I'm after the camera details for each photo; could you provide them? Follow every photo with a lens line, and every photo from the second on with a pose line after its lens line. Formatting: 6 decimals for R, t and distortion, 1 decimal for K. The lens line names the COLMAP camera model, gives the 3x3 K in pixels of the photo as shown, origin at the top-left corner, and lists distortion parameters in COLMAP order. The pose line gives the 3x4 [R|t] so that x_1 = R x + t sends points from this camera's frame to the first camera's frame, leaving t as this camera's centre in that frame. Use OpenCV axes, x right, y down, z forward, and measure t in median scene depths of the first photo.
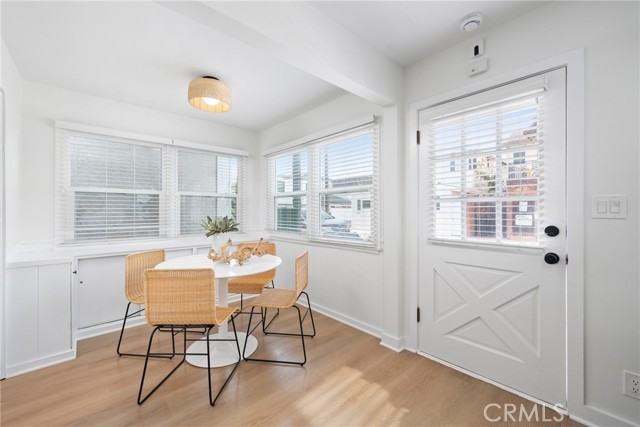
lens RADIAL K [[253.1, 0, 320.1], [0, 253.1, 211.2], [0, 0, 1]] dist [-0.002681, -0.000496]
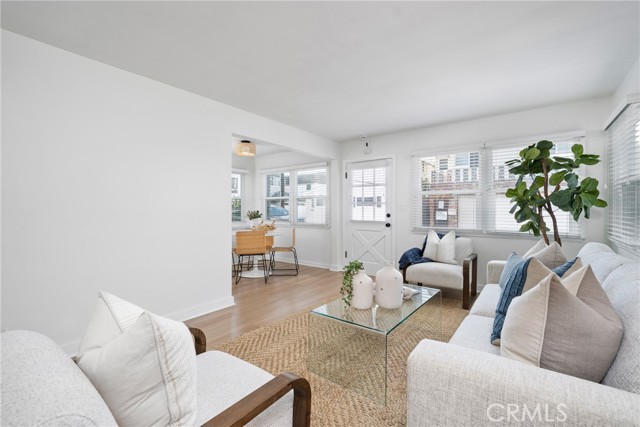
lens RADIAL K [[280.1, 0, 321.9], [0, 280.1, 210.6], [0, 0, 1]] dist [-0.000199, -0.000064]
pose [[0.980509, 0.000376, 0.196474, -0.328193], [-0.002194, 0.999957, 0.009034, -0.002042], [-0.196462, -0.009289, 0.980467, -1.472368]]
